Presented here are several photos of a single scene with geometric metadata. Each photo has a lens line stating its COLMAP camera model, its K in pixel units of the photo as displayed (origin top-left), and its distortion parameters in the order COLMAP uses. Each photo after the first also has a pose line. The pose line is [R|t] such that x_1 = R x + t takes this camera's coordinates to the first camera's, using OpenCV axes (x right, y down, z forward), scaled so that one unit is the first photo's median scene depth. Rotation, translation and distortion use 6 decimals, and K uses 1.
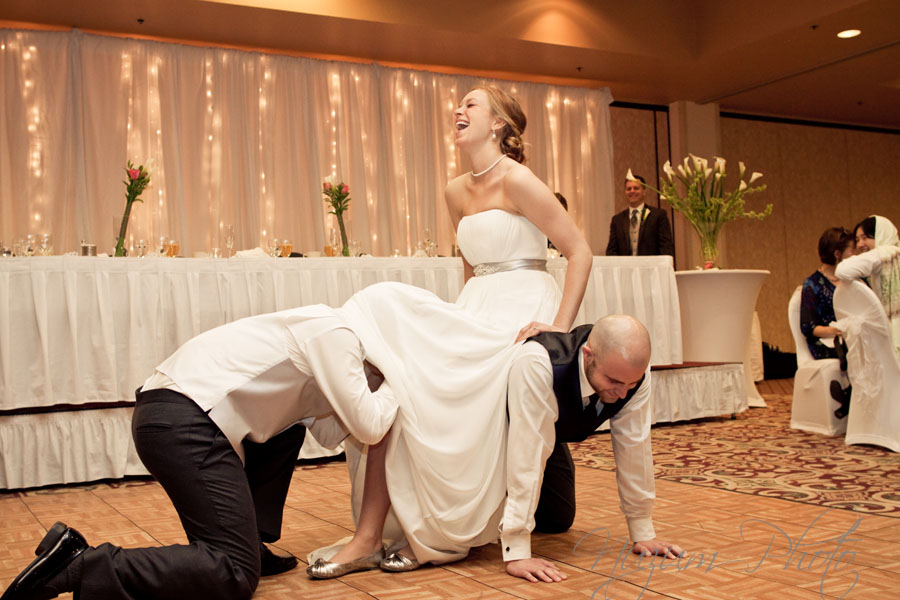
lens RADIAL K [[981.6, 0, 450.0], [0, 981.6, 300.6], [0, 0, 1]] dist [-0.053380, 0.000000]
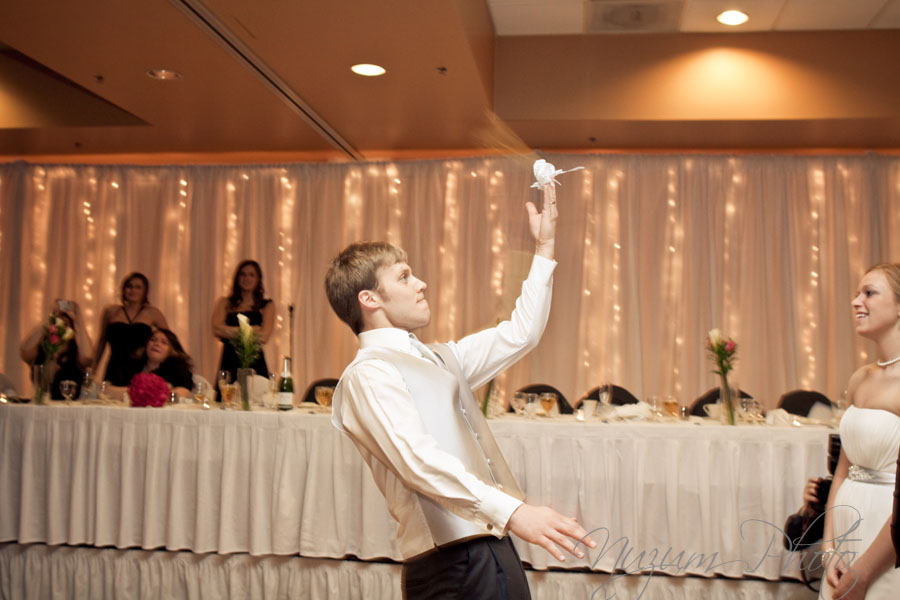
lens RADIAL K [[981.6, 0, 449.2], [0, 981.6, 299.2], [0, 0, 1]] dist [-0.053380, 0.000000]
pose [[0.801232, 0.021279, -0.597975, 0.158849], [-0.035791, 0.999282, -0.012397, -0.099767], [0.597282, 0.031335, 0.801419, 0.102343]]
